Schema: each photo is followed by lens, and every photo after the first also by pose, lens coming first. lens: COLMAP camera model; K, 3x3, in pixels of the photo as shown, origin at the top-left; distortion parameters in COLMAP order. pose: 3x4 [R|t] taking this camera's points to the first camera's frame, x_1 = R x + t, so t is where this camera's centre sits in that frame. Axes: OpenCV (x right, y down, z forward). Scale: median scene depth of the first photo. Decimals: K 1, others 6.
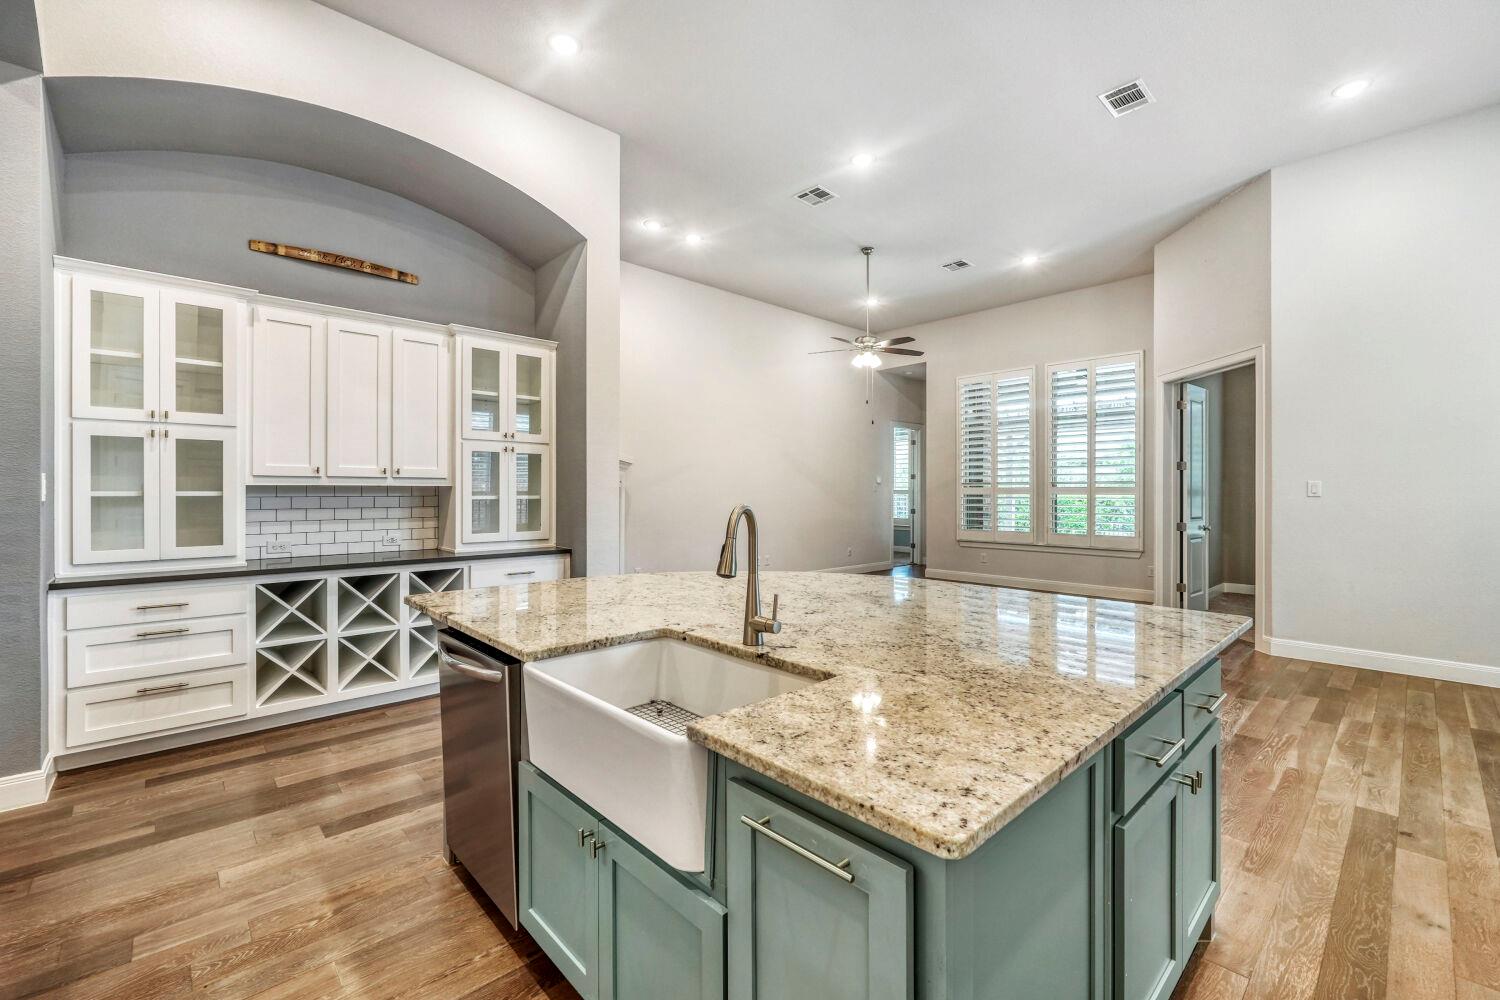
lens RADIAL K [[624.6, 0, 753.1], [0, 624.6, 491.4], [0, 0, 1]] dist [-0.000036, -0.000461]
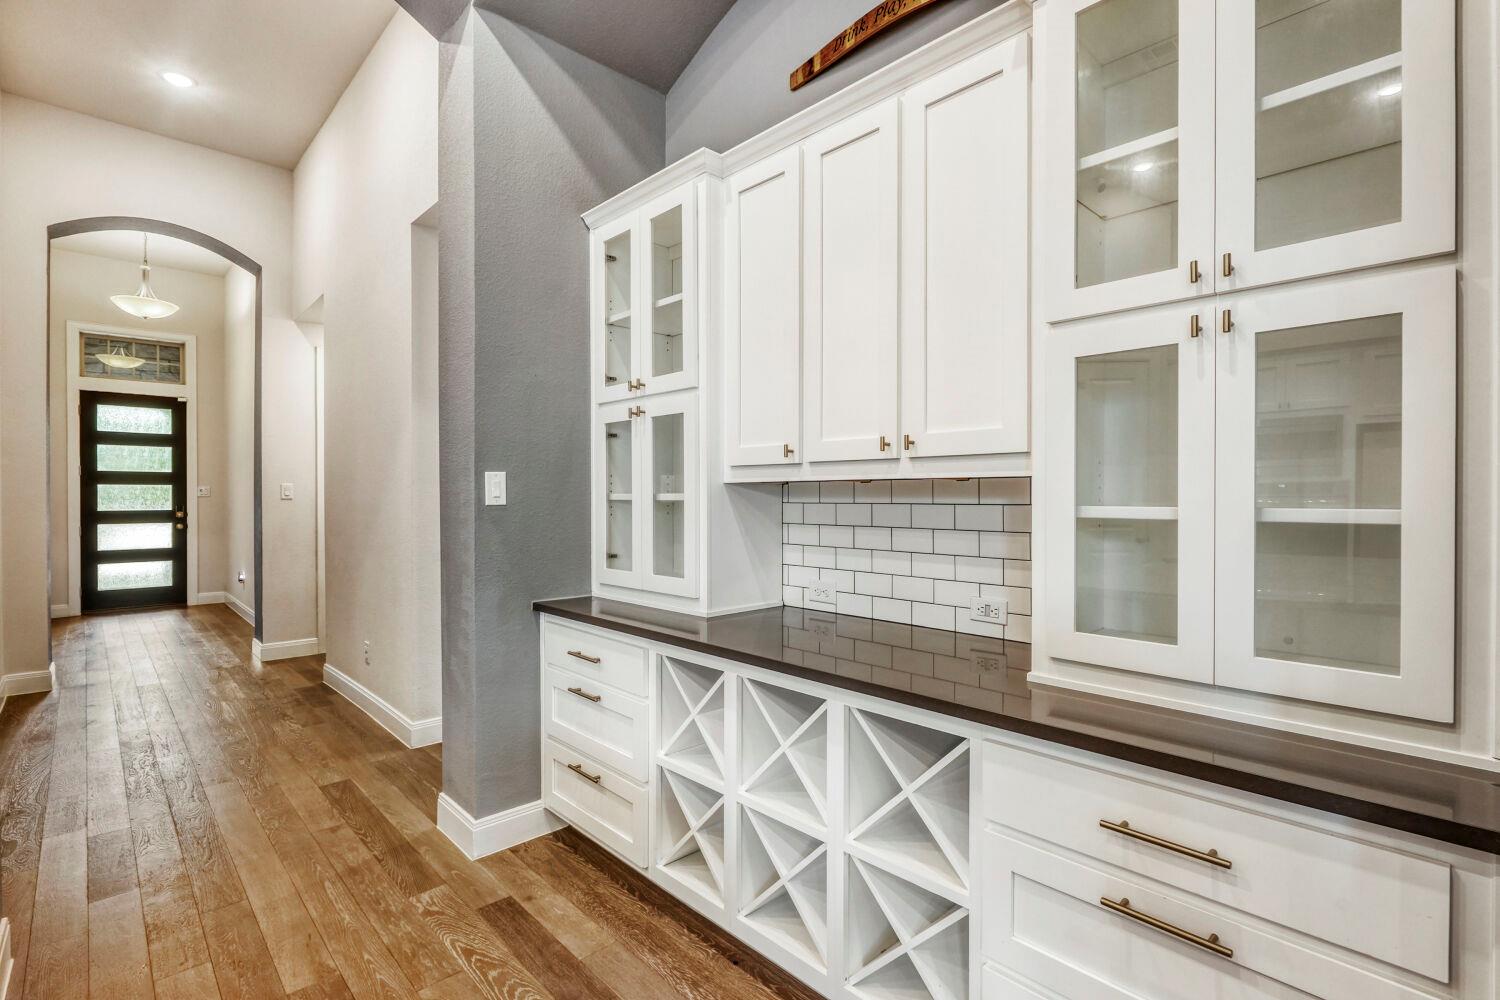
lens RADIAL K [[694.5, 0, 750.0], [0, 694.5, 500.0], [0, 0, 1]] dist [-0.005104, -0.000543]
pose [[0.013771, 0.006195, -0.999886, -0.124895], [-0.001989, 0.999979, 0.006168, 0.002224], [0.999903, 0.001904, 0.013784, 0.899640]]
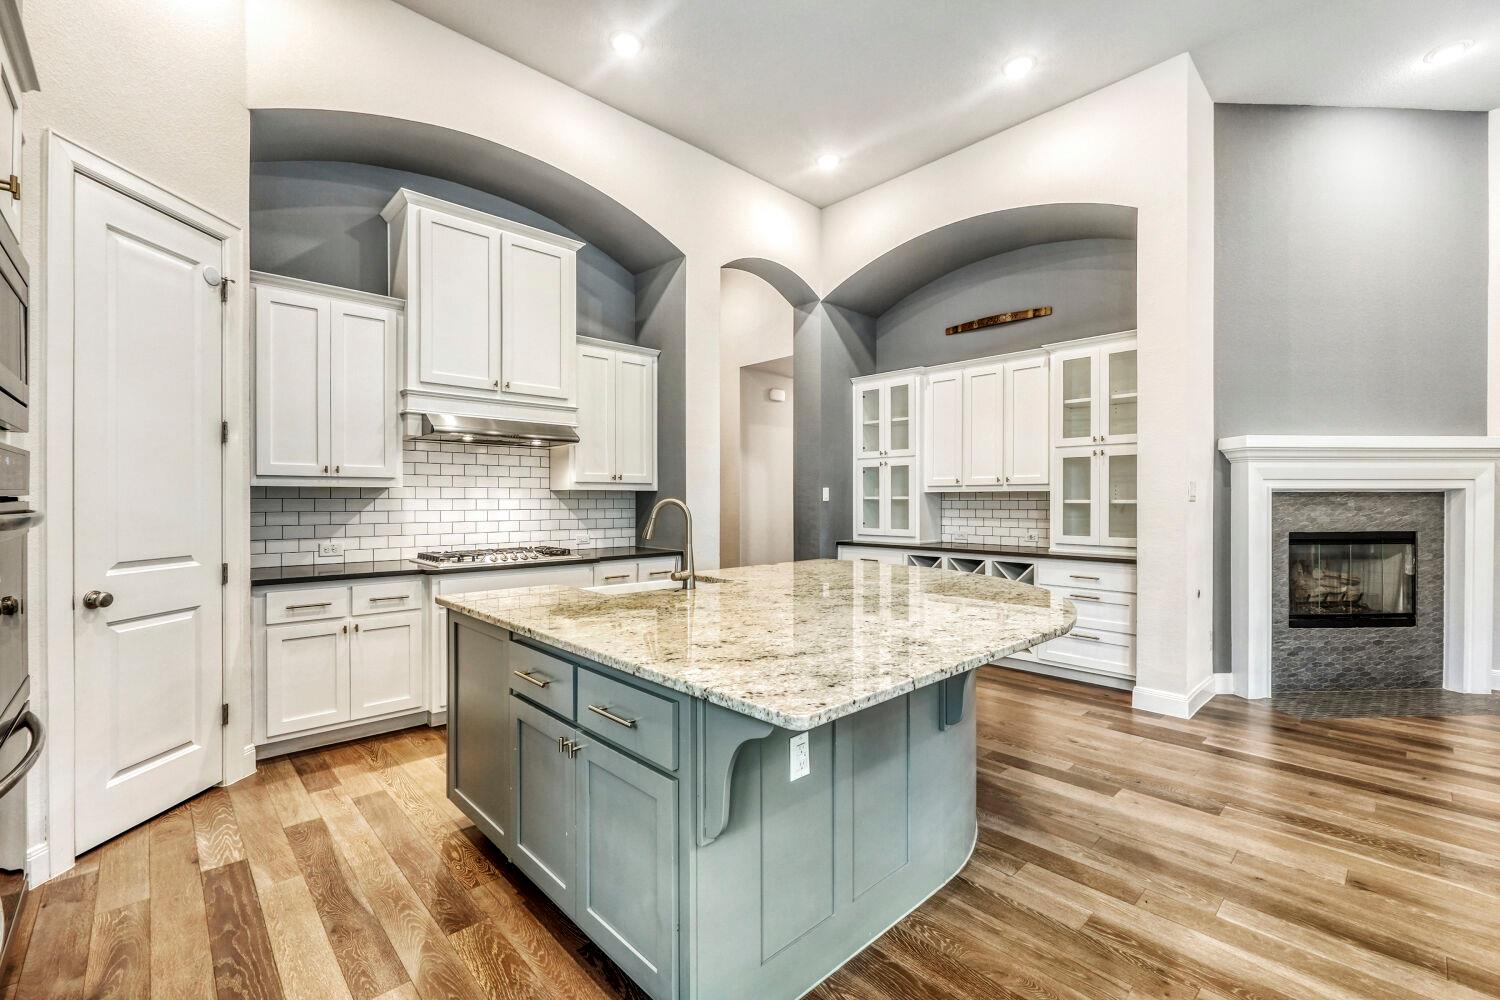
lens RADIAL K [[635.6, 0, 750.9], [0, 635.6, 502.9], [0, 0, 1]] dist [-0.001704, 0.000155]
pose [[0.008379, 0.004758, -0.999954, 0.680930], [-0.001144, 0.999988, 0.004749, 0.008303], [0.999964, 0.001105, 0.008384, 0.489662]]
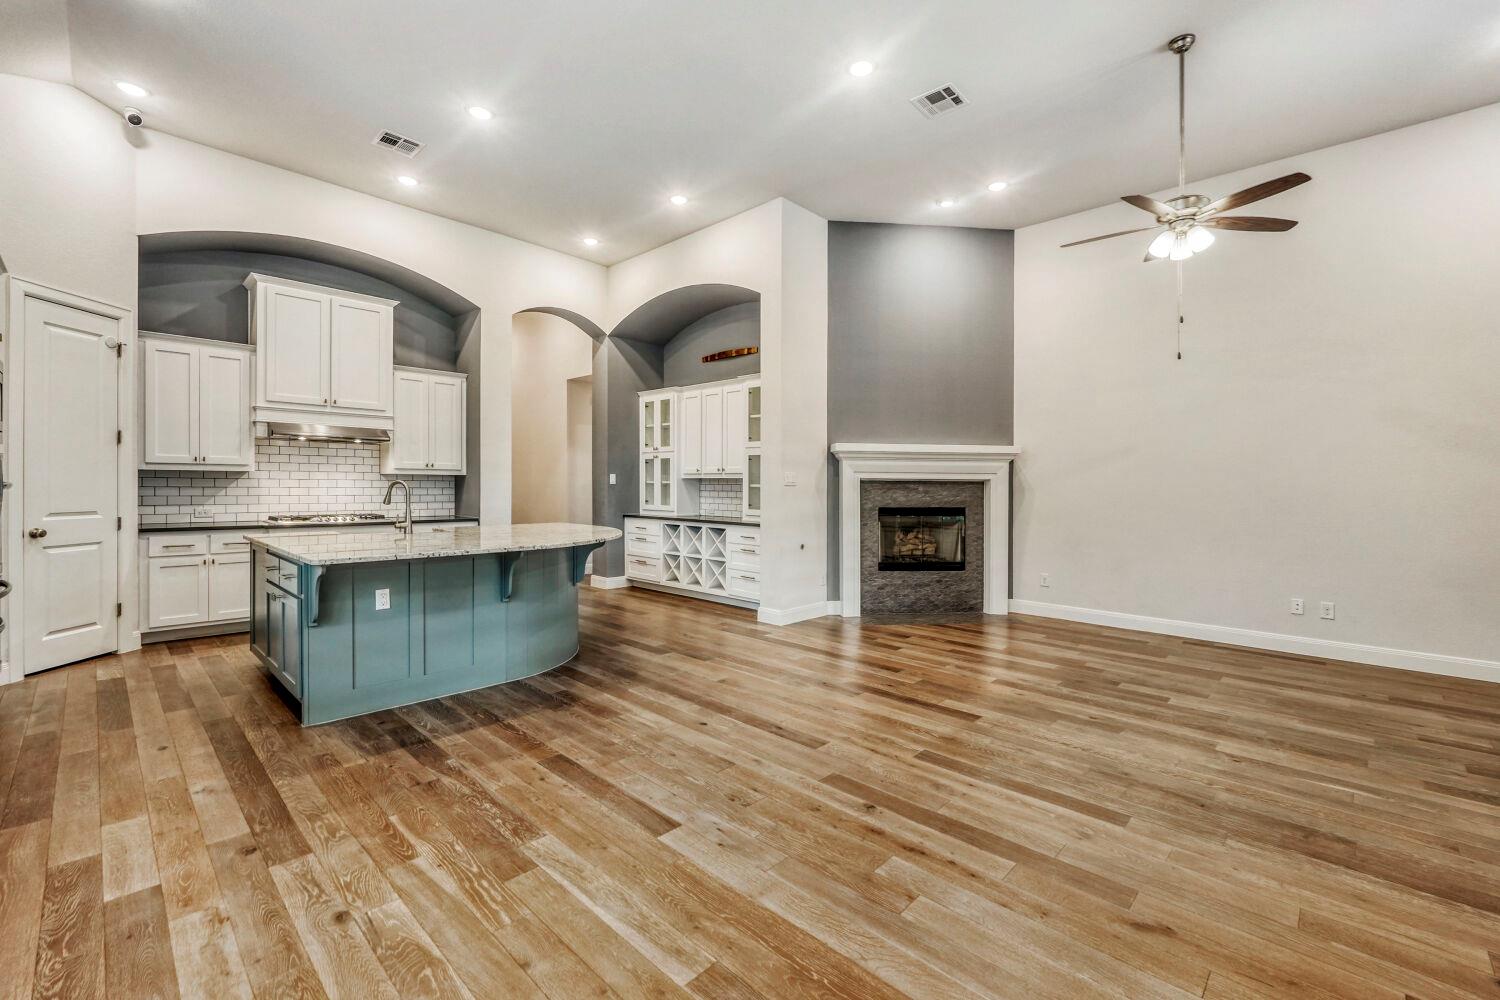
lens RADIAL K [[624.6, 0, 753.1], [0, 624.6, 491.4], [0, 0, 1]] dist [-0.000036, -0.000461]
pose [[0.065697, 0.011709, -0.997771, 1.170148], [-0.011163, 0.999877, 0.010999, 0.007291], [0.997777, 0.010415, 0.065820, 0.977043]]
